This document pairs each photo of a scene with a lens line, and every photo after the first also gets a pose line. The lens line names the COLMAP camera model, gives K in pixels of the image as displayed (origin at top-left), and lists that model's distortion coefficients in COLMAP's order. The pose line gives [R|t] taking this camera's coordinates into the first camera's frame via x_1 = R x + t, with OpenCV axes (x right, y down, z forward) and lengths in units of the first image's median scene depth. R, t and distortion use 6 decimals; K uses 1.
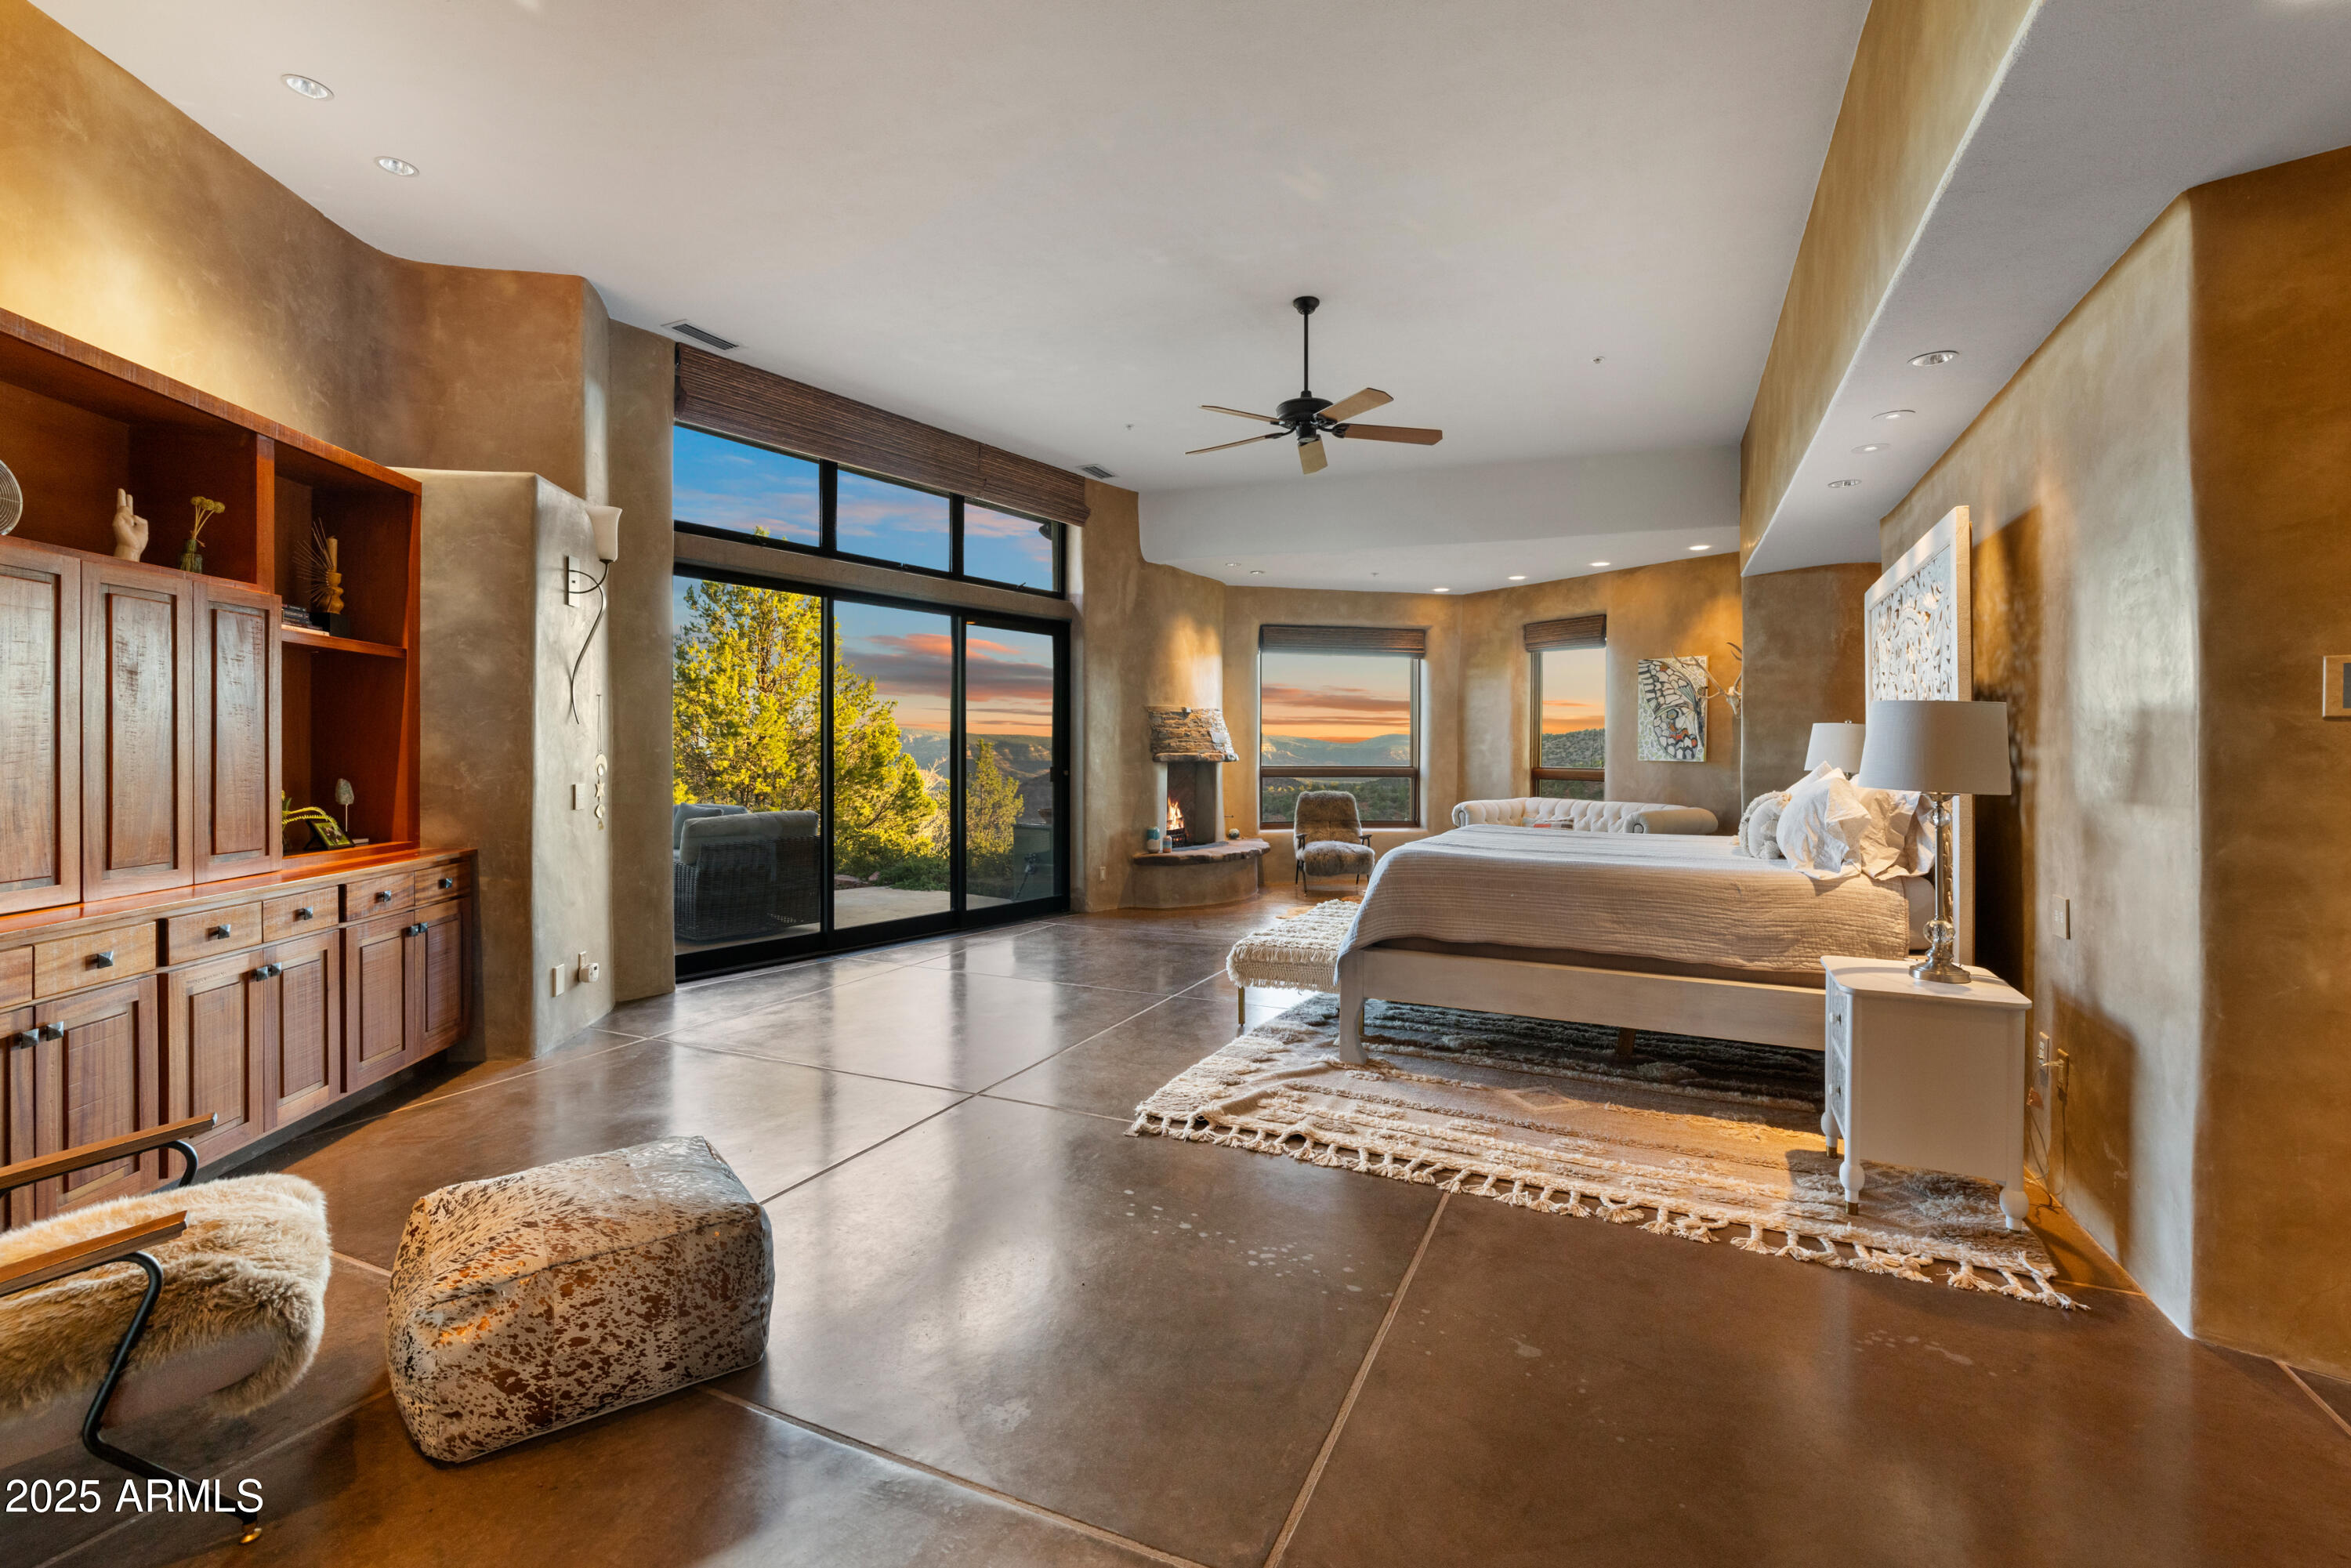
lens RADIAL K [[1023.9, 0, 1162.9], [0, 1023.9, 752.7], [0, 0, 1]] dist [0.000086, 0.000329]
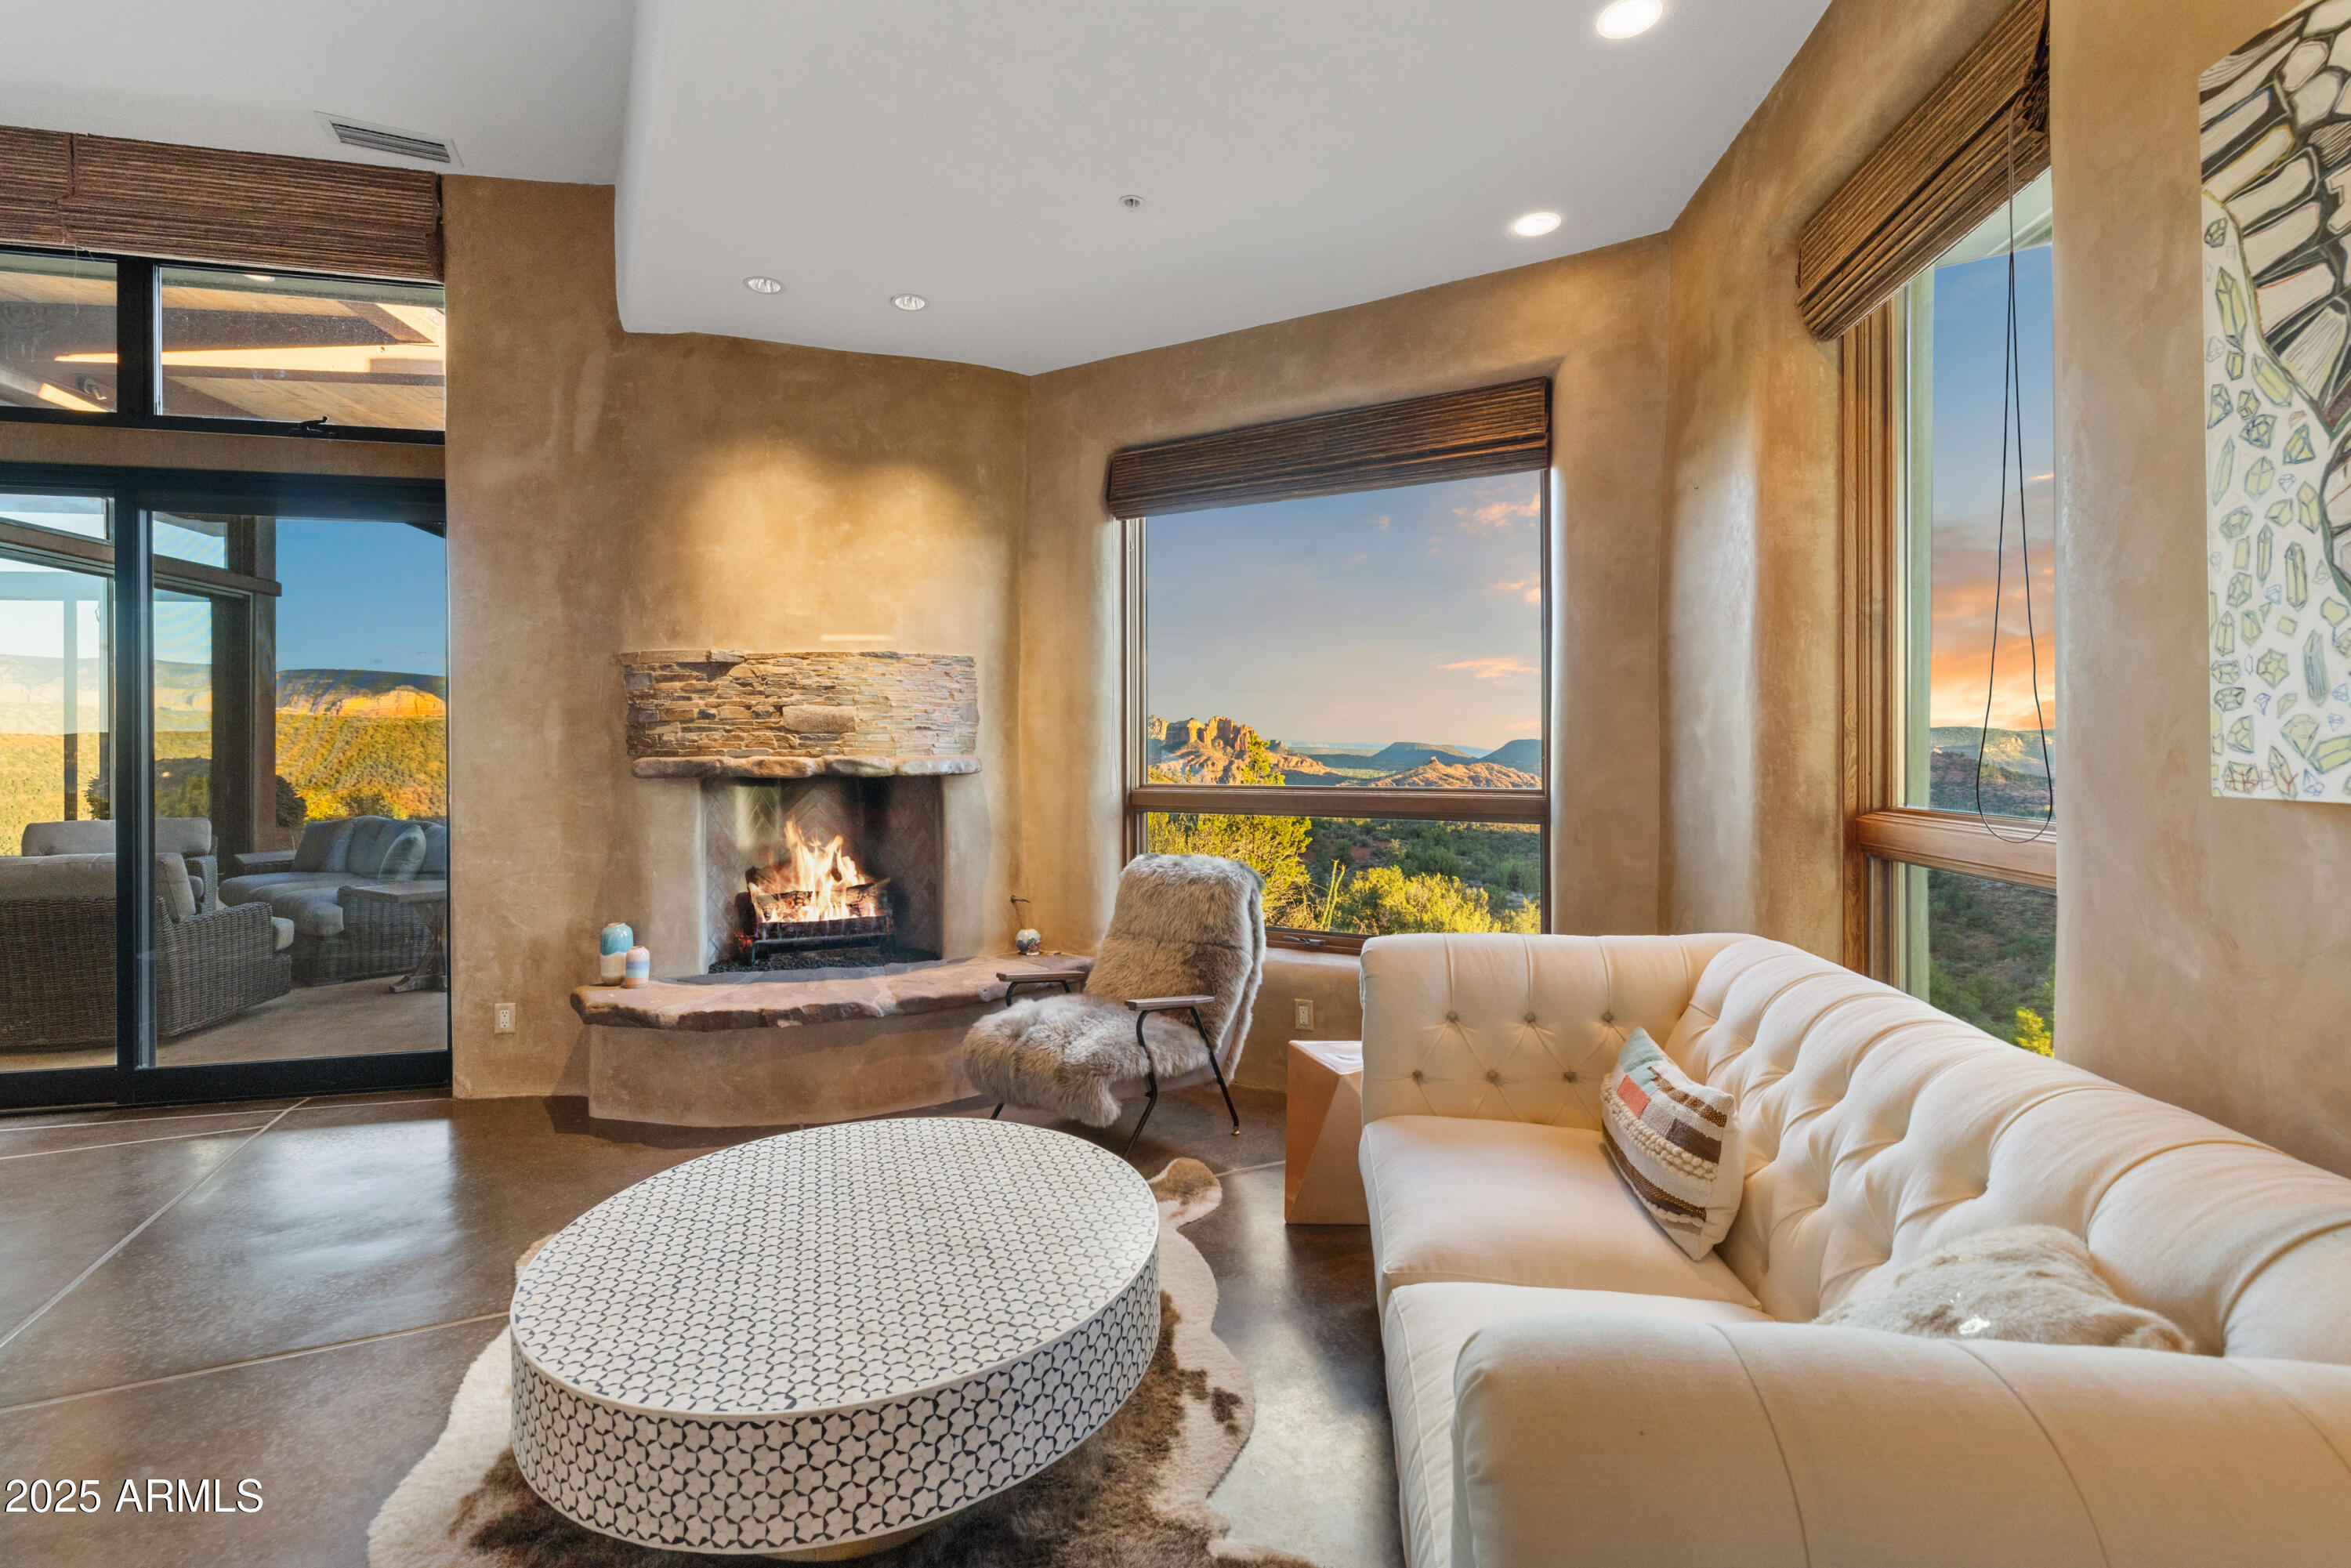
lens RADIAL K [[1023.9, 0, 1162.9], [0, 1023.9, 752.7], [0, 0, 1]] dist [0.000086, 0.000329]
pose [[0.755550, -0.006006, -0.655063, 0.460723], [0.006060, 0.999979, -0.002179, 0.000524], [0.655063, -0.002324, 0.755571, 0.822896]]
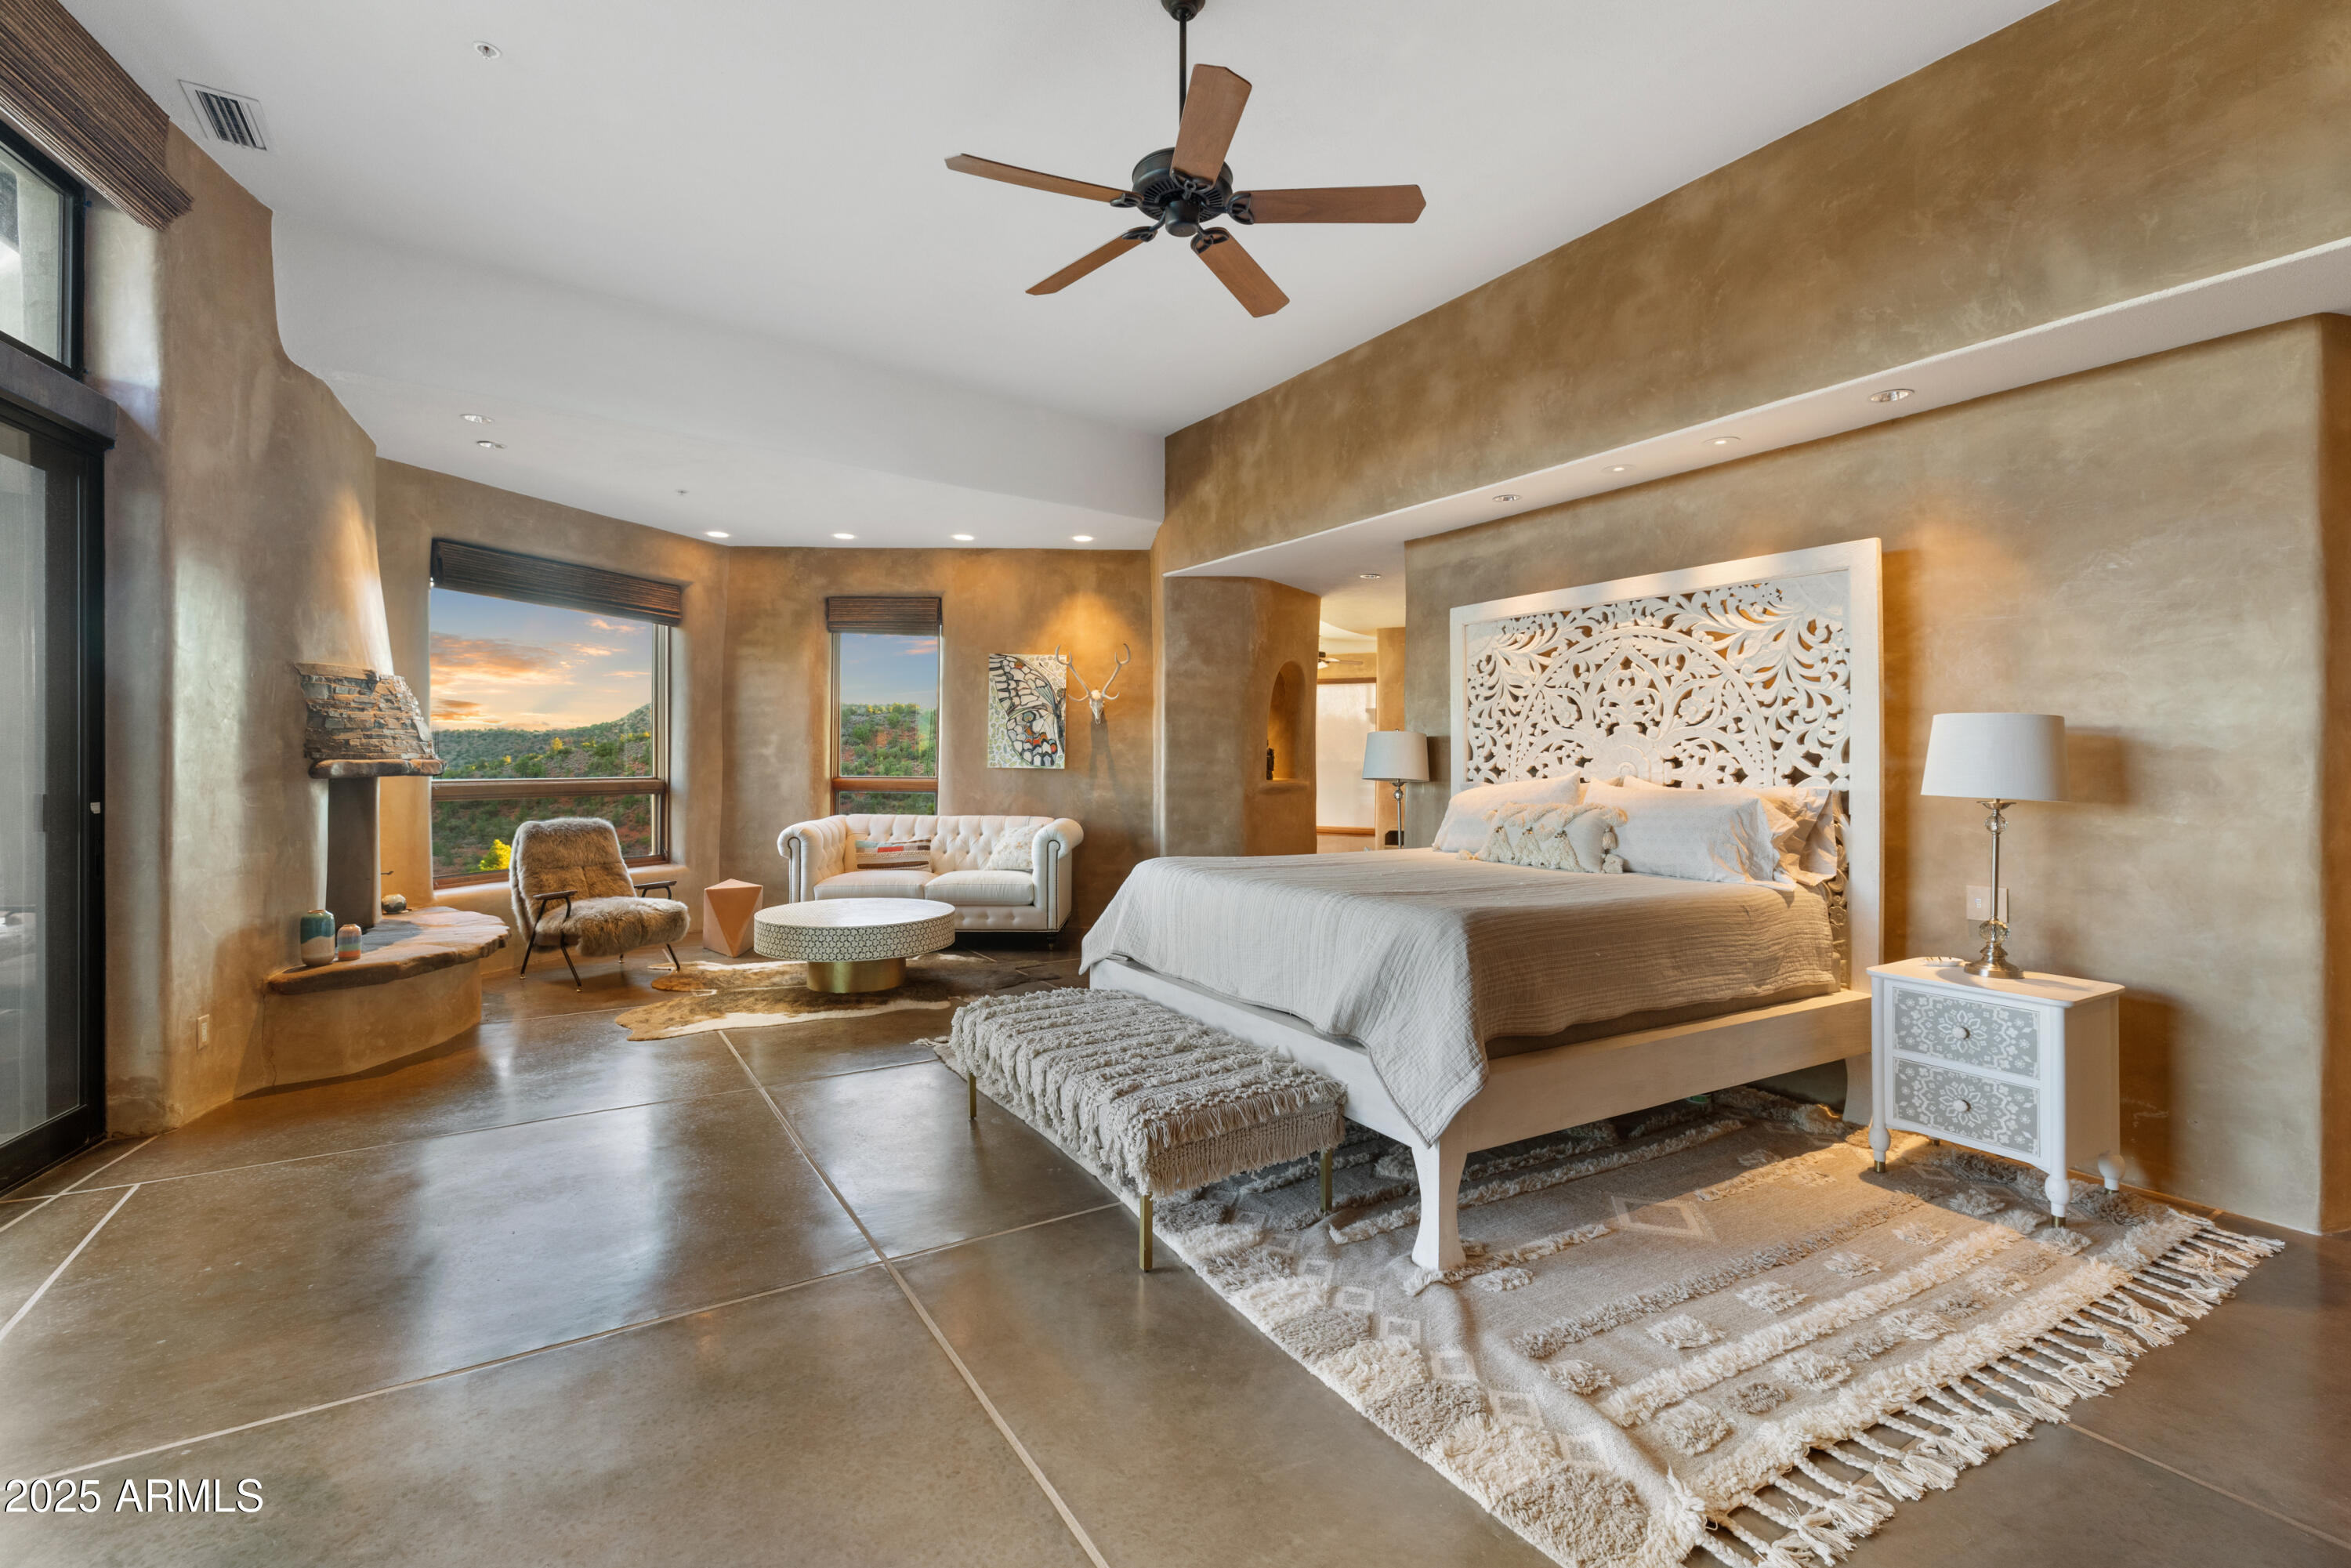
lens RADIAL K [[1044.0, 0, 1180.5], [0, 1044.0, 759.8], [0, 0, 1]] dist [0.003766, 0.000239]
pose [[0.536120, -0.000857, 0.844141, -0.210770], [-0.001638, 0.999997, 0.002056, -0.001461], [-0.844140, -0.002485, 0.536117, 0.386599]]
